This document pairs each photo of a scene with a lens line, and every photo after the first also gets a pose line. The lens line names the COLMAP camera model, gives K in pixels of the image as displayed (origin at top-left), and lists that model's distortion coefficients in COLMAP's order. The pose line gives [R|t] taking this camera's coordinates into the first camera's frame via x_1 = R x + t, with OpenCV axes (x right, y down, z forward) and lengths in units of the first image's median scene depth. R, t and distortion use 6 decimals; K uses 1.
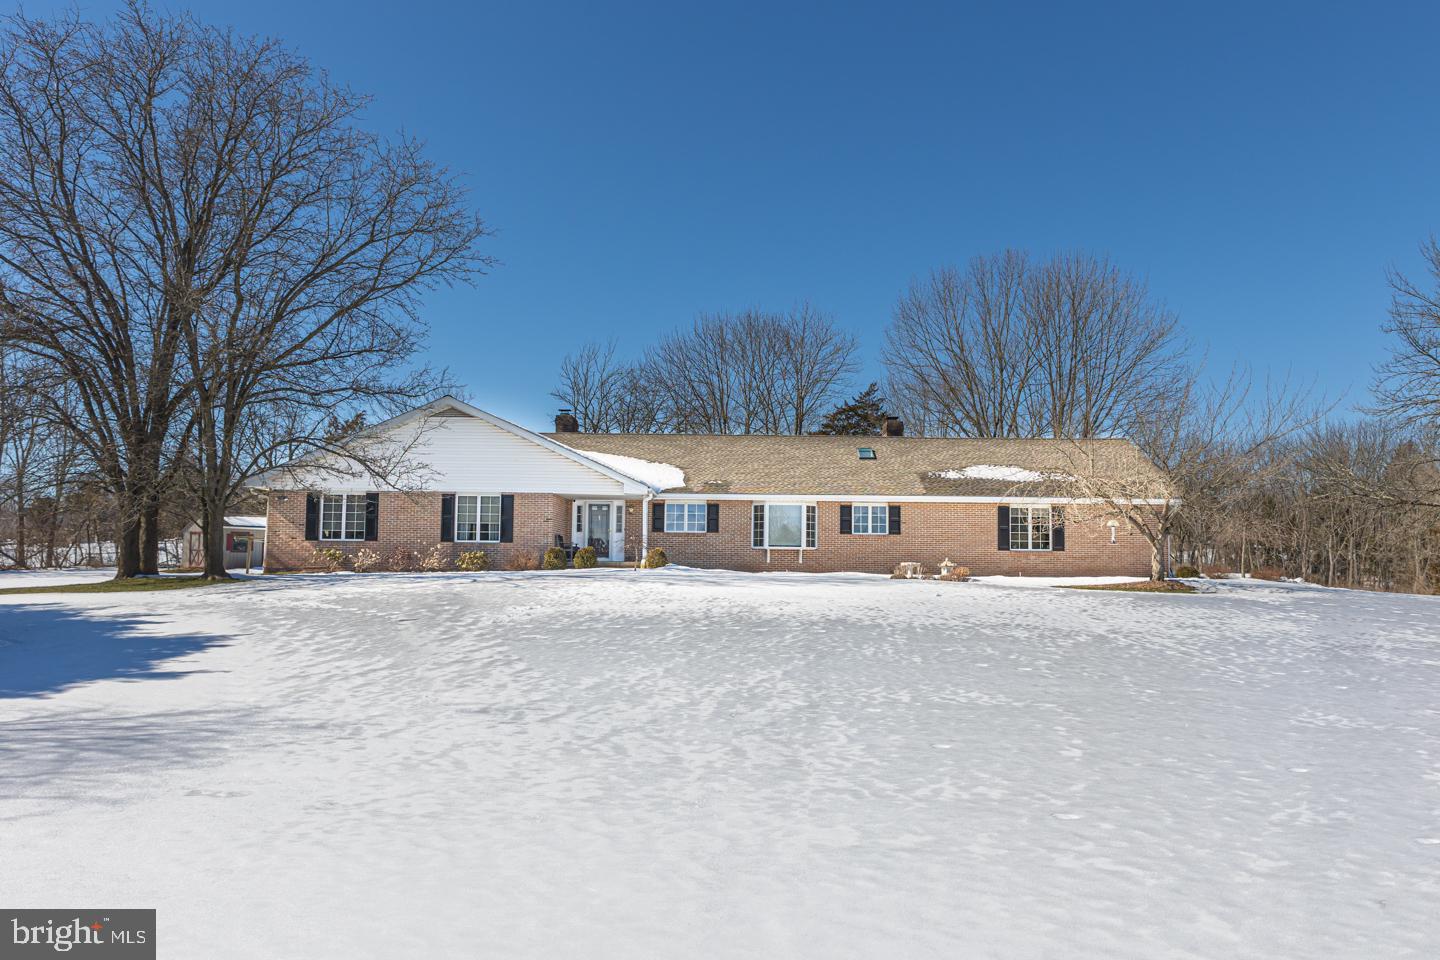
lens RADIAL K [[954.8, 0, 717.5], [0, 954.8, 476.6], [0, 0, 1]] dist [0.007914, 0.000575]
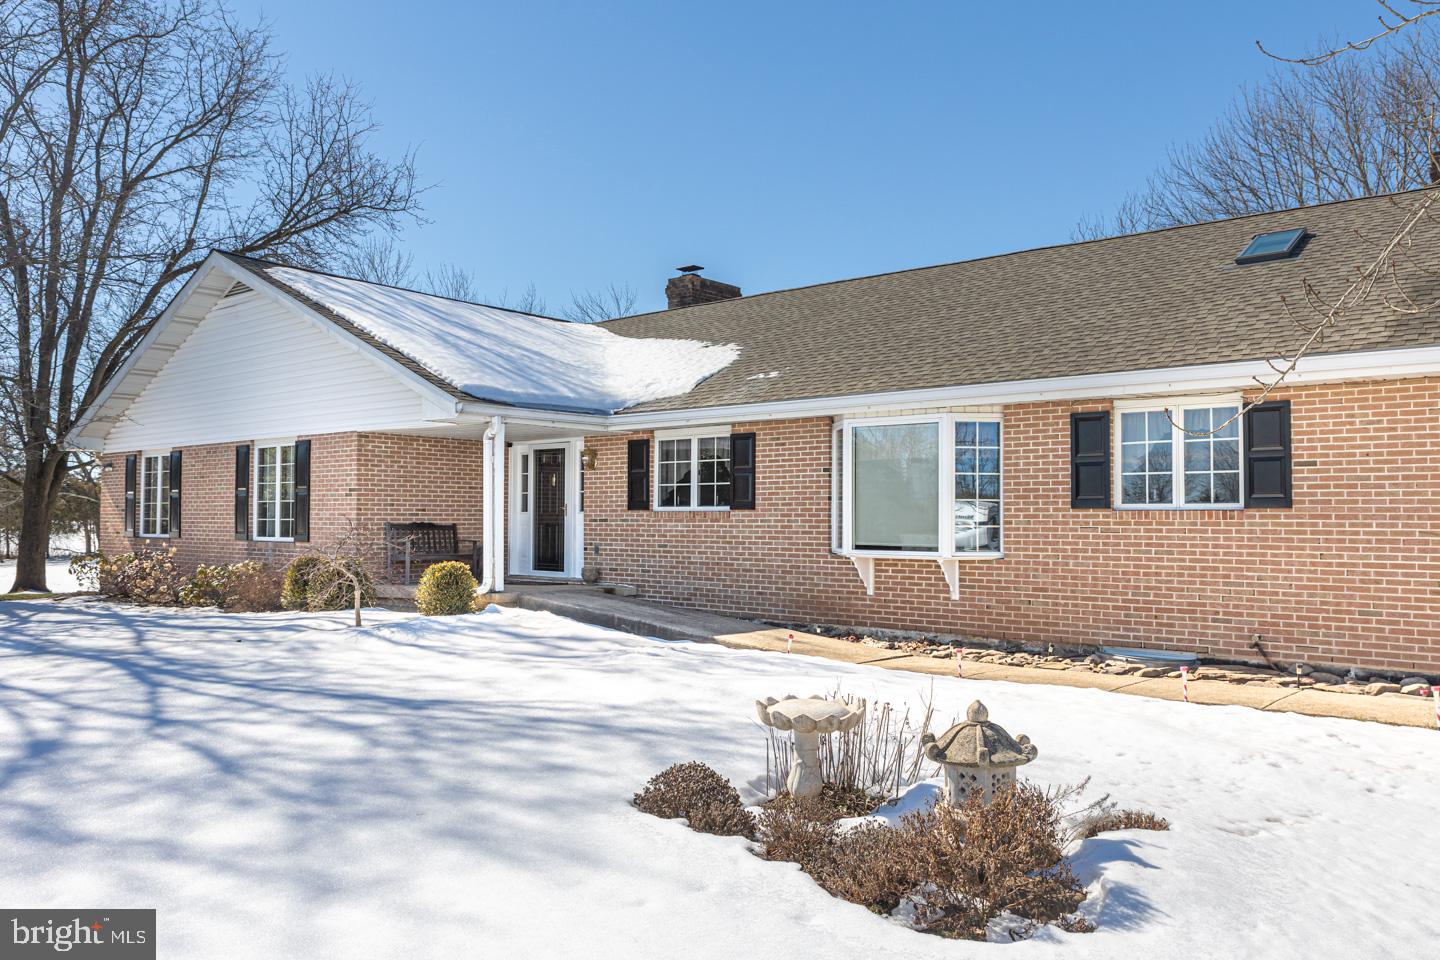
lens RADIAL K [[1104.3, 0, 725.3], [0, 1104.3, 479.0], [0, 0, 1]] dist [-0.007766, 0.000501]
pose [[0.755793, -0.031580, -0.654049, 0.274822], [0.067074, 0.997316, 0.029352, 0.033362], [0.651366, -0.066054, 0.755883, 0.669994]]
